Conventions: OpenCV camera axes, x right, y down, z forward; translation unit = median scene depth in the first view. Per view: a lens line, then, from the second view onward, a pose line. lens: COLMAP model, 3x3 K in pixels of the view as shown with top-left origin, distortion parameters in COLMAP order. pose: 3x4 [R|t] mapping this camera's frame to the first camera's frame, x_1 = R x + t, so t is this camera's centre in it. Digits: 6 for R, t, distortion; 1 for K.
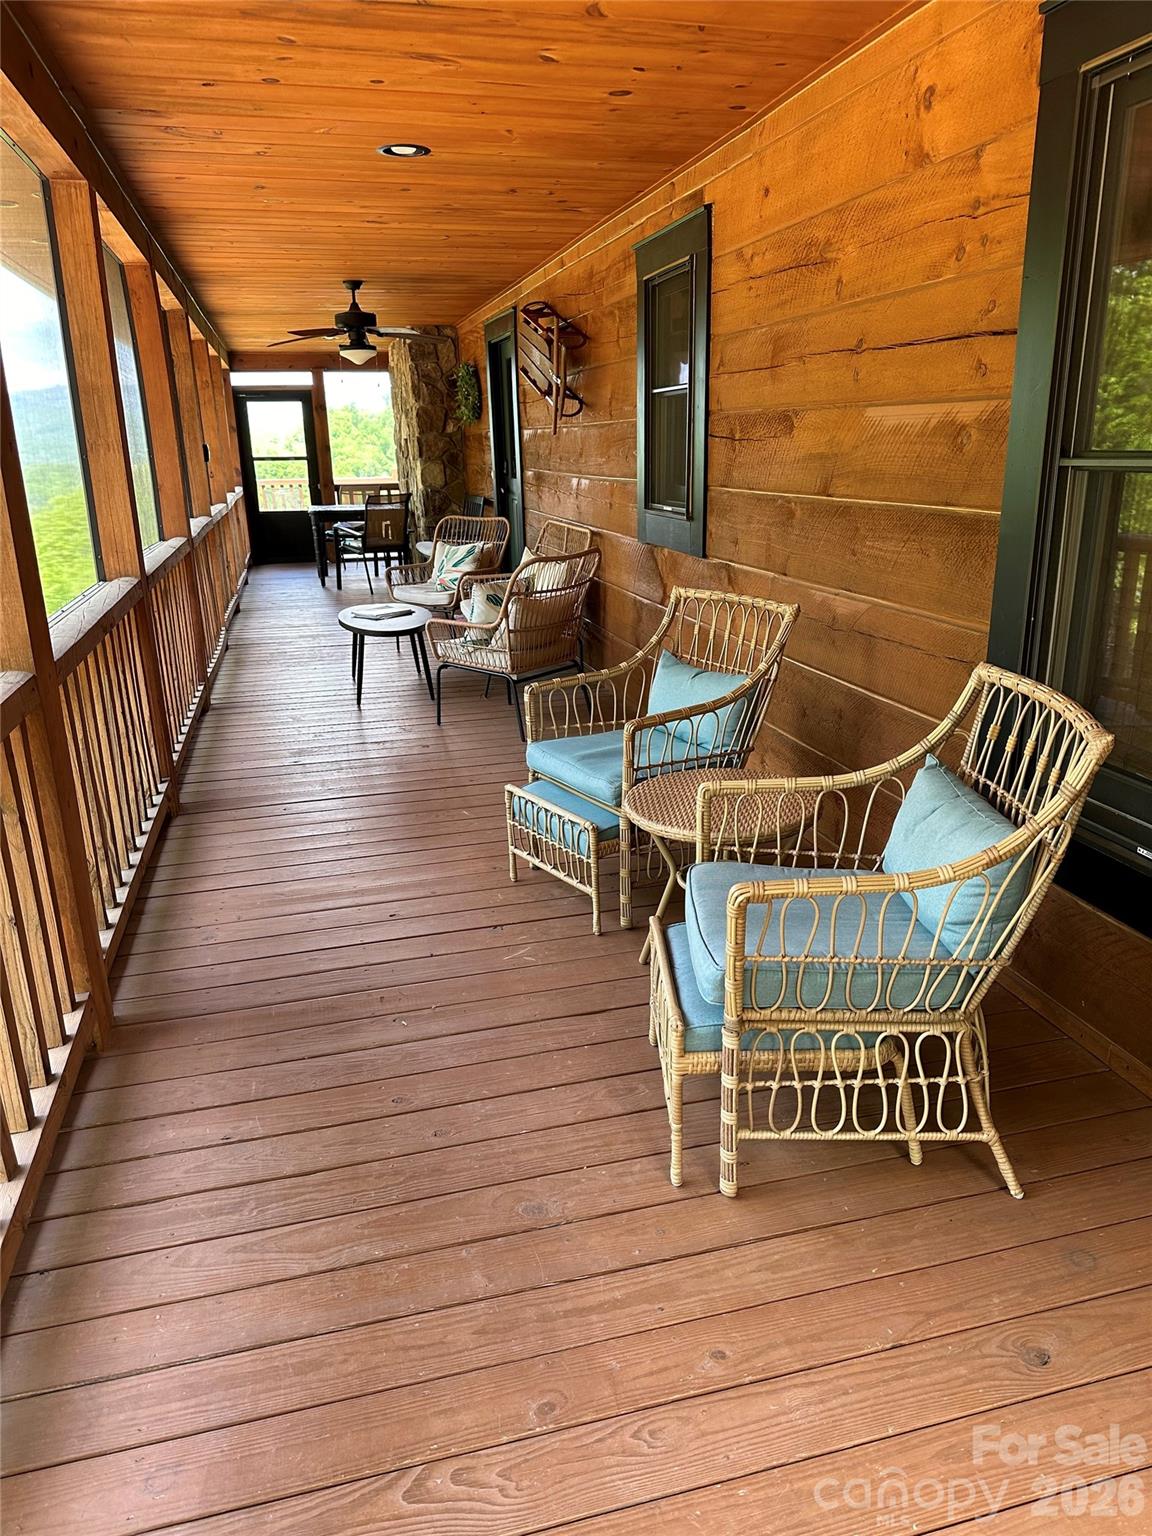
lens RADIAL K [[1057.7, 0, 580.5], [0, 1057.7, 770.1], [0, 0, 1]] dist [0.006662, 0.001021]
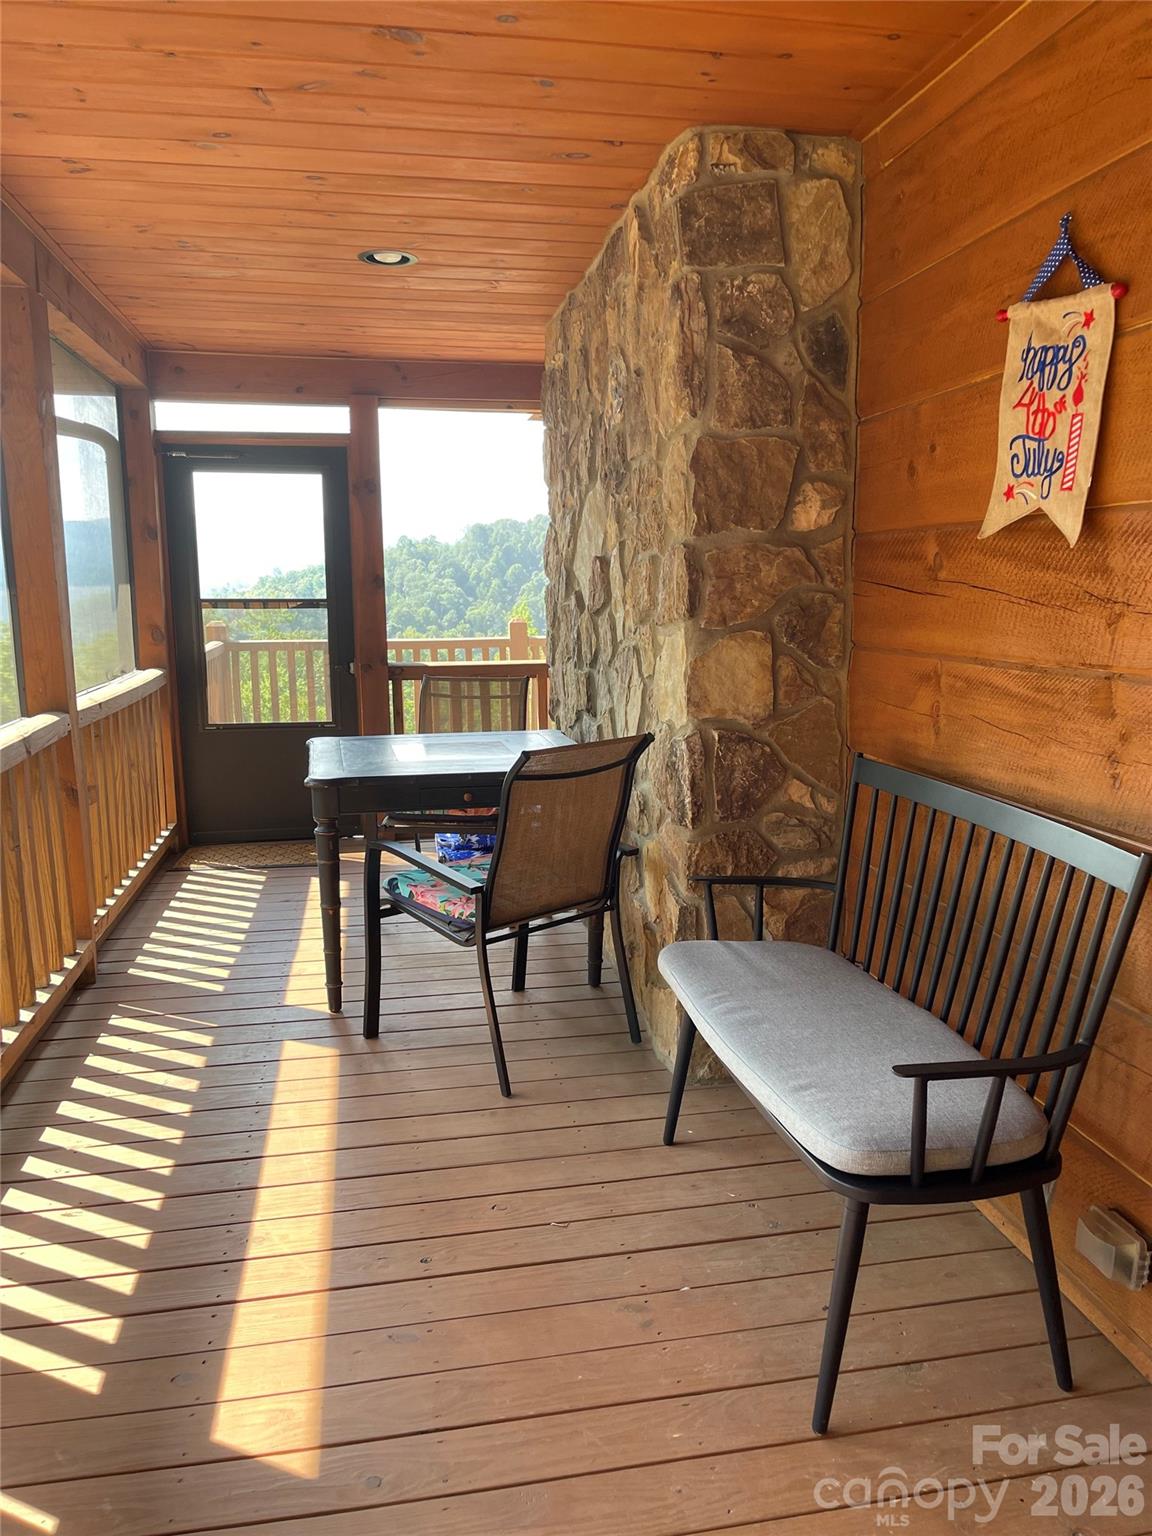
lens RADIAL K [[1157.4, 0, 573.4], [0, 1157.4, 769.5], [0, 0, 1]] dist [-0.006701, -0.000880]
pose [[0.996815, 0.030550, -0.073670, -0.130962], [-0.040767, 0.989107, -0.141440, -0.176790], [0.068547, 0.143993, 0.987202, 0.588511]]
